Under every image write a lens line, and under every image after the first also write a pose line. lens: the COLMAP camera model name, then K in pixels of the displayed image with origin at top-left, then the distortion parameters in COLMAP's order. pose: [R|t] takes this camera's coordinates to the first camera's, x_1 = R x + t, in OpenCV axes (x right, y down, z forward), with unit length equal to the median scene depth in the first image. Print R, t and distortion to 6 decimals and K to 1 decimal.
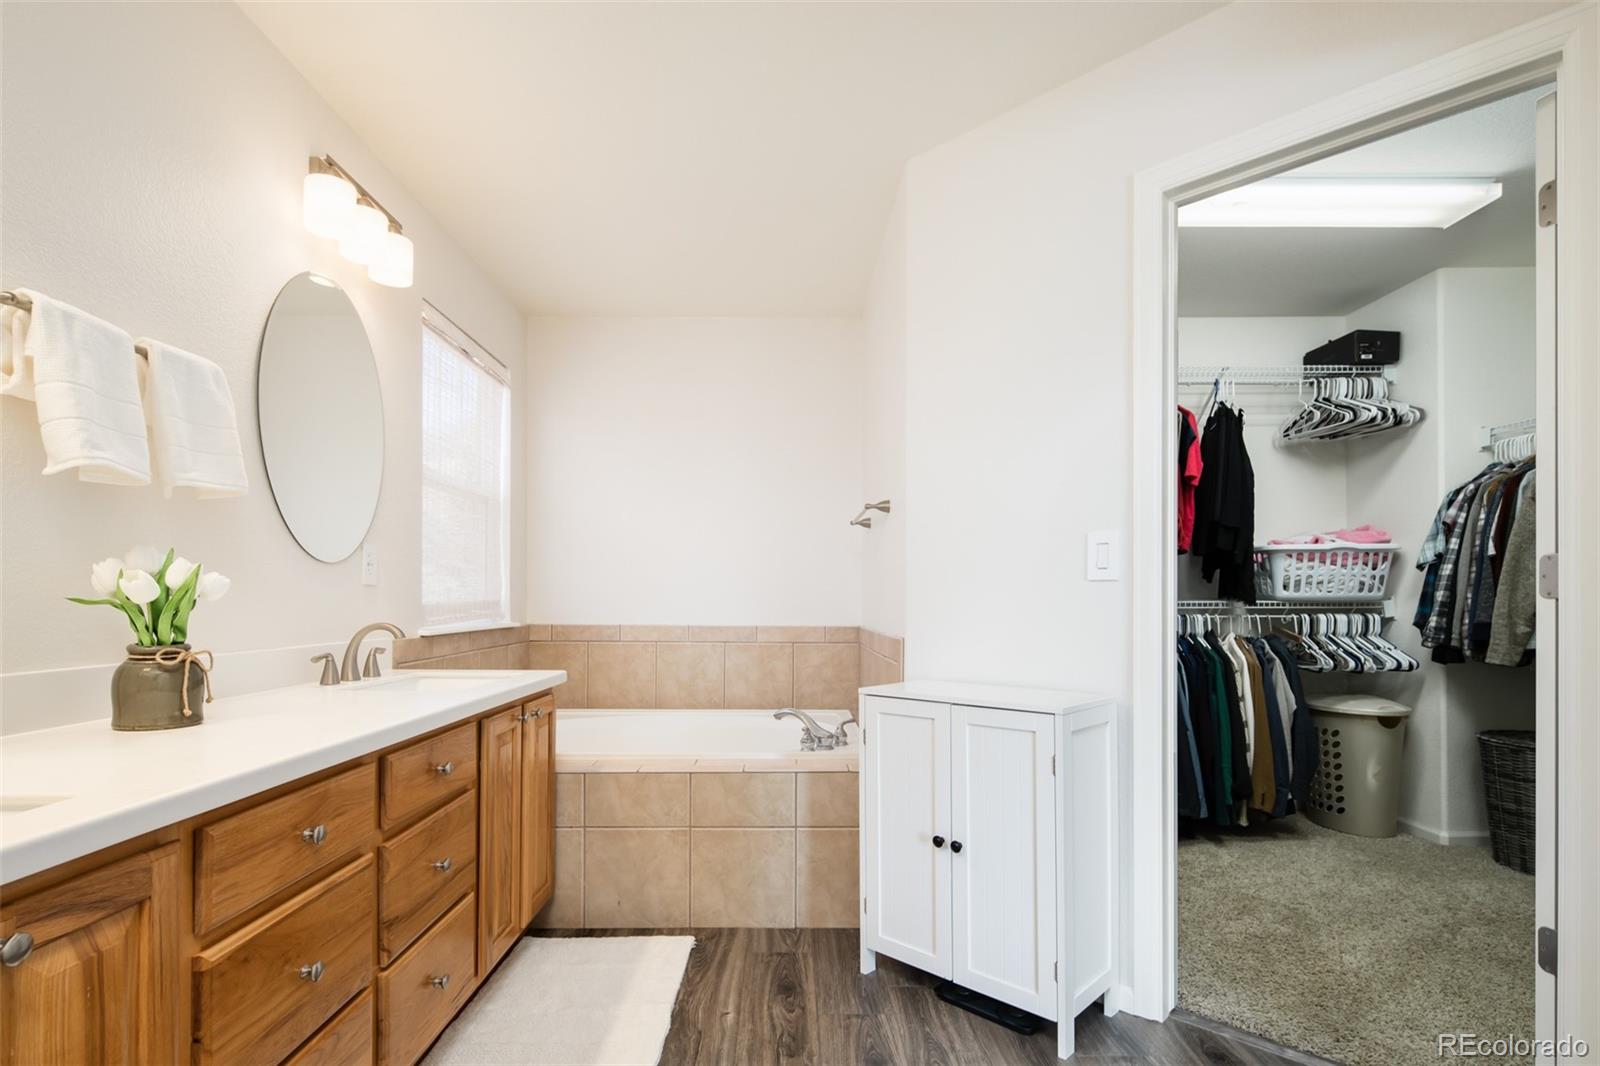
lens RADIAL K [[789.1, 0, 805.5], [0, 789.1, 594.4], [0, 0, 1]] dist [0.002648, -0.003524]
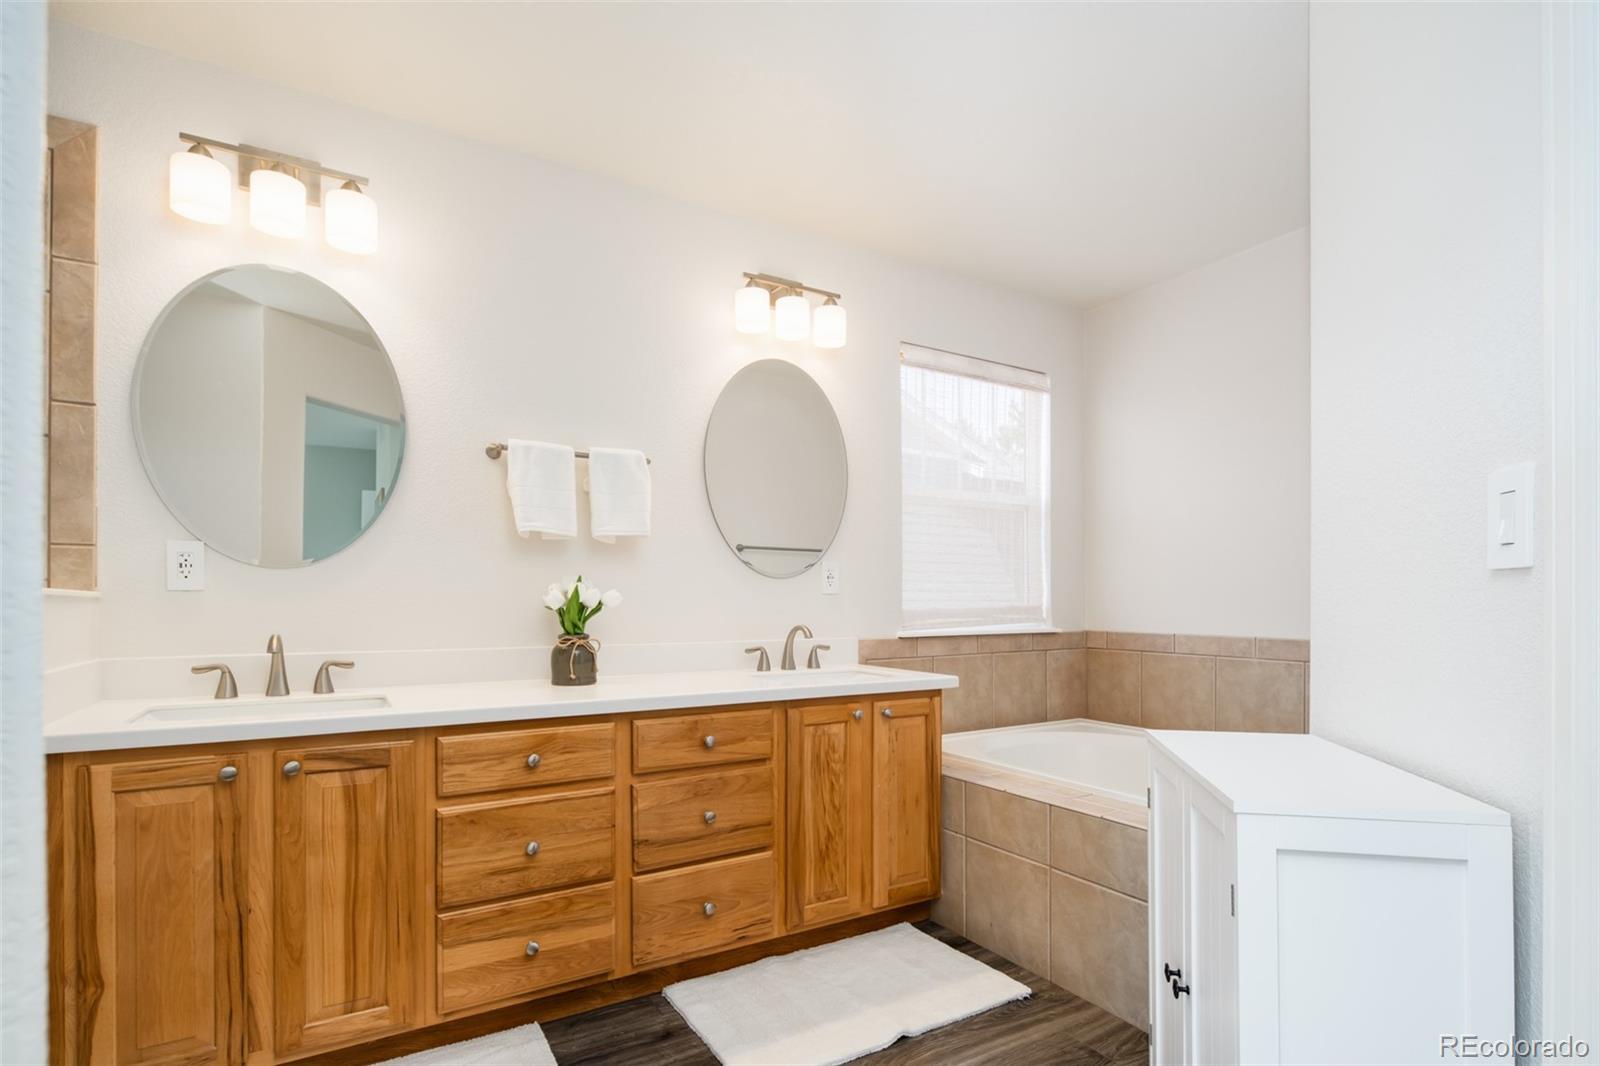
lens RADIAL K [[789.1, 0, 808.9], [0, 789.1, 598.6], [0, 0, 1]] dist [0.002648, -0.003524]
pose [[0.507482, -0.005831, -0.861643, 0.484592], [0.006839, 0.999973, -0.002739, -0.001733], [0.861635, -0.004502, 0.507508, 0.333811]]
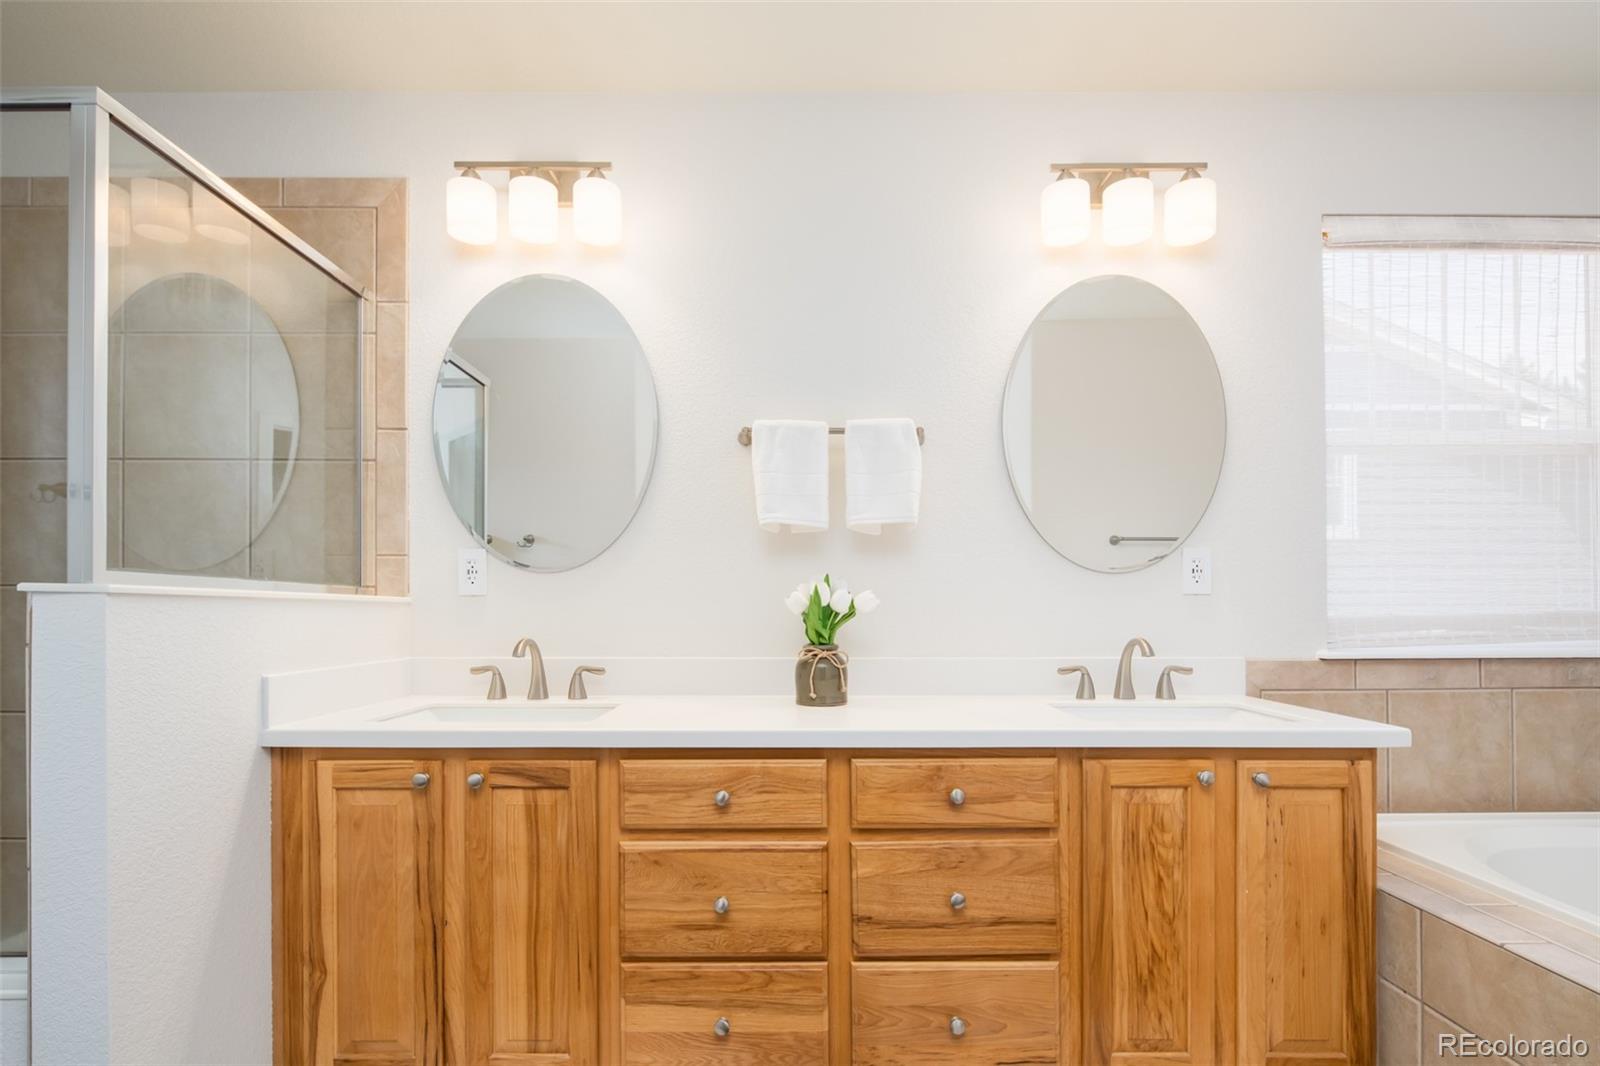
lens RADIAL K [[789.1, 0, 804.1], [0, 789.1, 603.6], [0, 0, 1]] dist [0.002648, -0.003524]
pose [[-0.017950, -0.007725, -0.999809, 0.318334], [0.007552, 0.999941, -0.007862, 0.001701], [0.999810, -0.007692, -0.017891, 0.566345]]
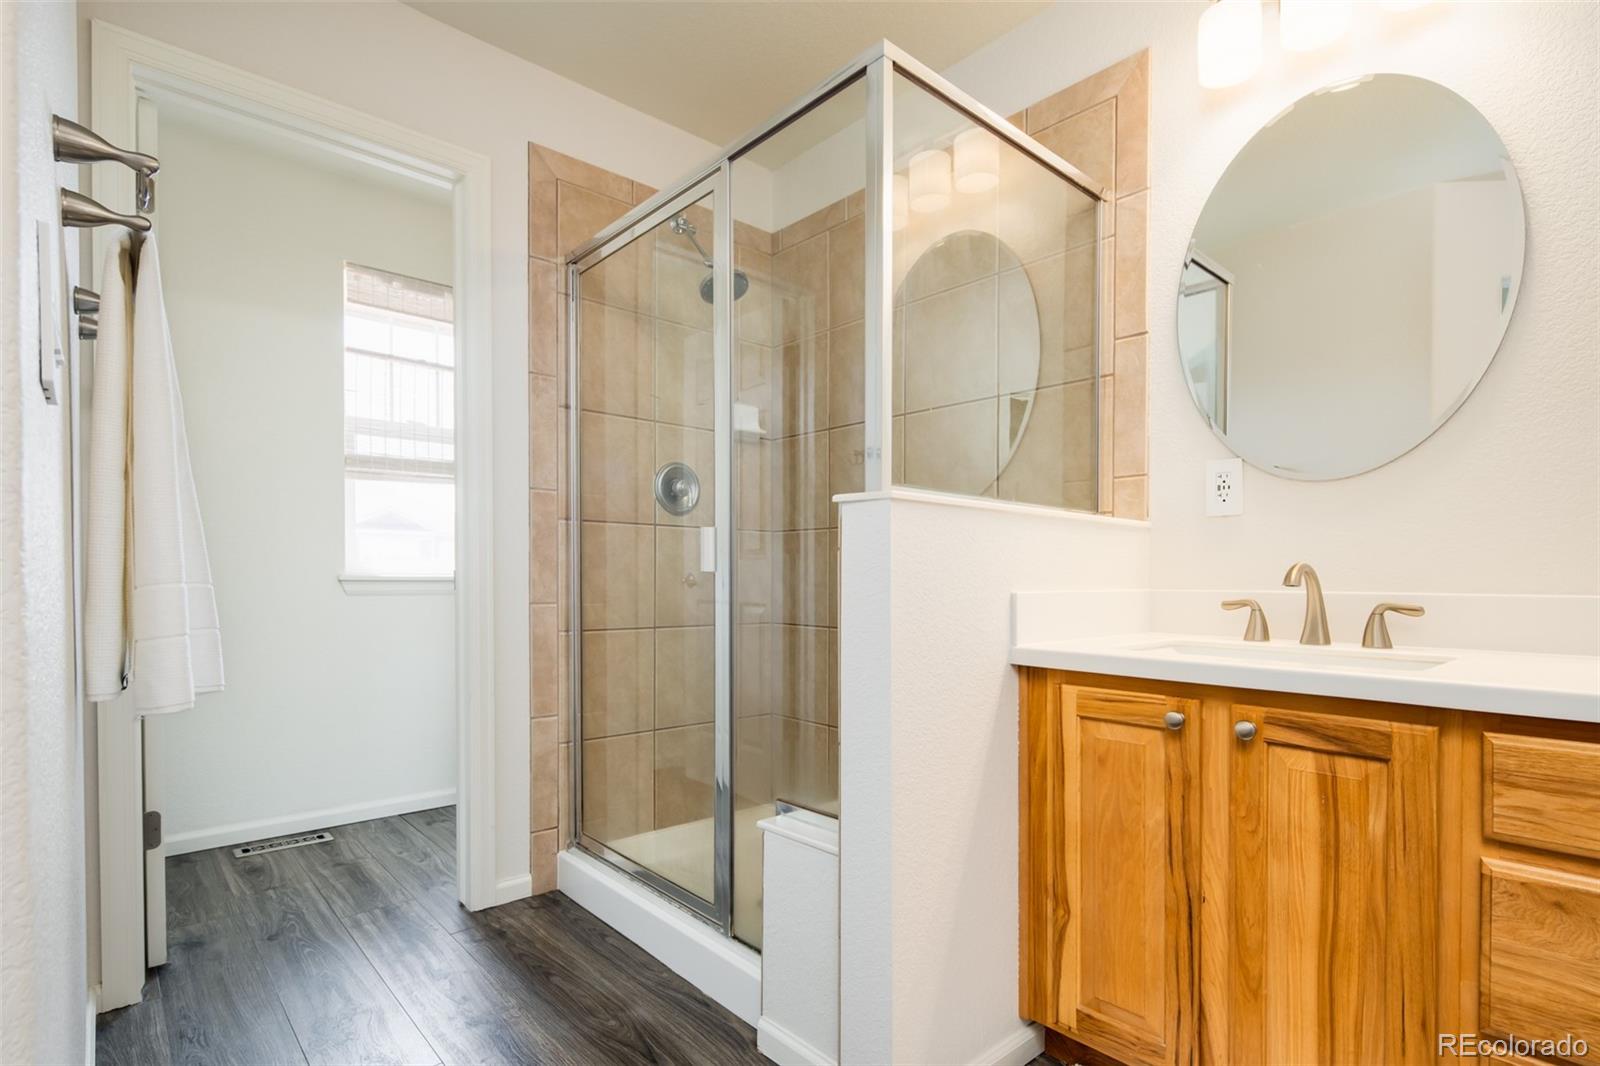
lens RADIAL K [[789.1, 0, 806.5], [0, 789.1, 587.6], [0, 0, 1]] dist [0.002648, -0.003524]
pose [[-0.756059, 0.005106, -0.654483, 0.223151], [0.000407, 0.999973, 0.007331, 0.042449], [0.654503, 0.005276, -0.756041, 0.485837]]
